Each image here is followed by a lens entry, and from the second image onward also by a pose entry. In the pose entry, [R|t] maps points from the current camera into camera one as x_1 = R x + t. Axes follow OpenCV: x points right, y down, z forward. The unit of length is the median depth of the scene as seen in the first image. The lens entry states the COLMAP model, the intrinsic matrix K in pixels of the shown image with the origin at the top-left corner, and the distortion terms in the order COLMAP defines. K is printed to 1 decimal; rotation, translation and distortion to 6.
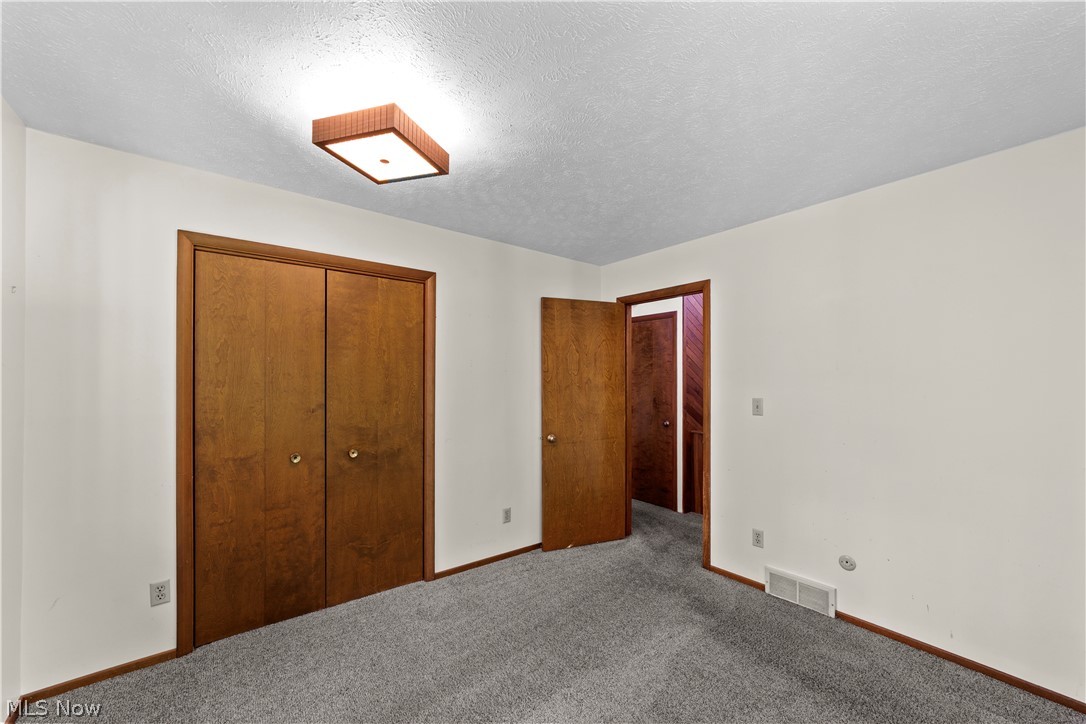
lens RADIAL K [[418.5, 0, 546.9], [0, 418.5, 373.1], [0, 0, 1]] dist [-0.003801, 0.001876]
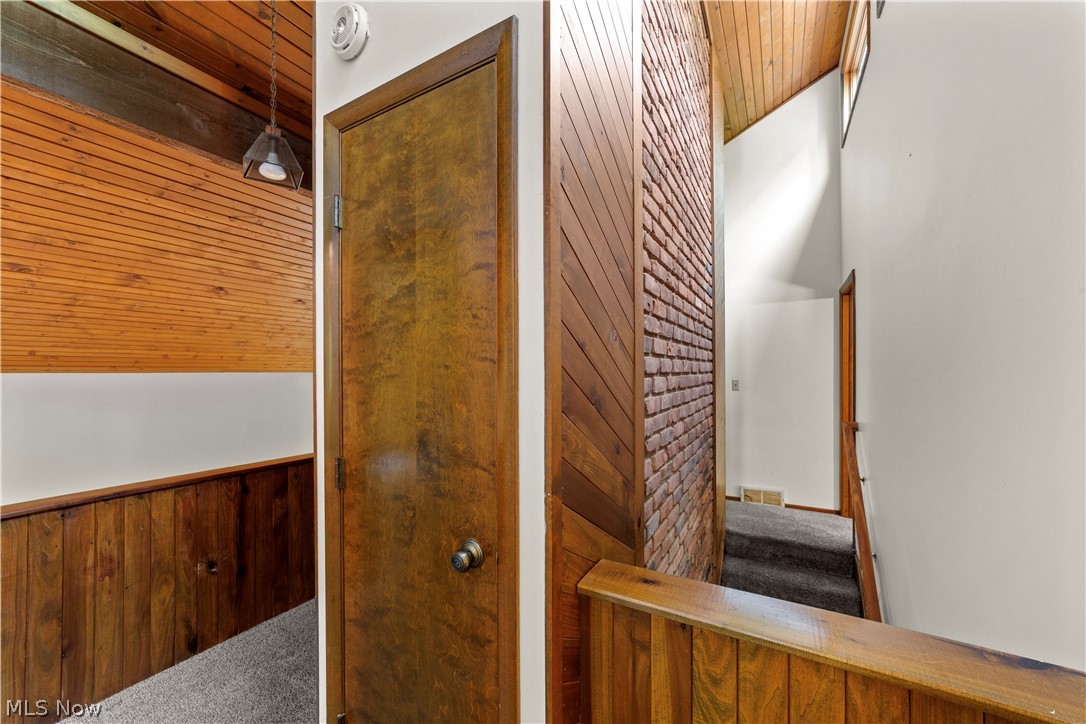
lens RADIAL K [[418.5, 0, 540.1], [0, 418.5, 366.1], [0, 0, 1]] dist [-0.003801, 0.001876]
pose [[0.931667, -0.002688, 0.363304, 0.240721], [0.002972, 0.999996, -0.000223, 0.023529], [-0.363302, 0.001287, 0.931670, 0.785263]]
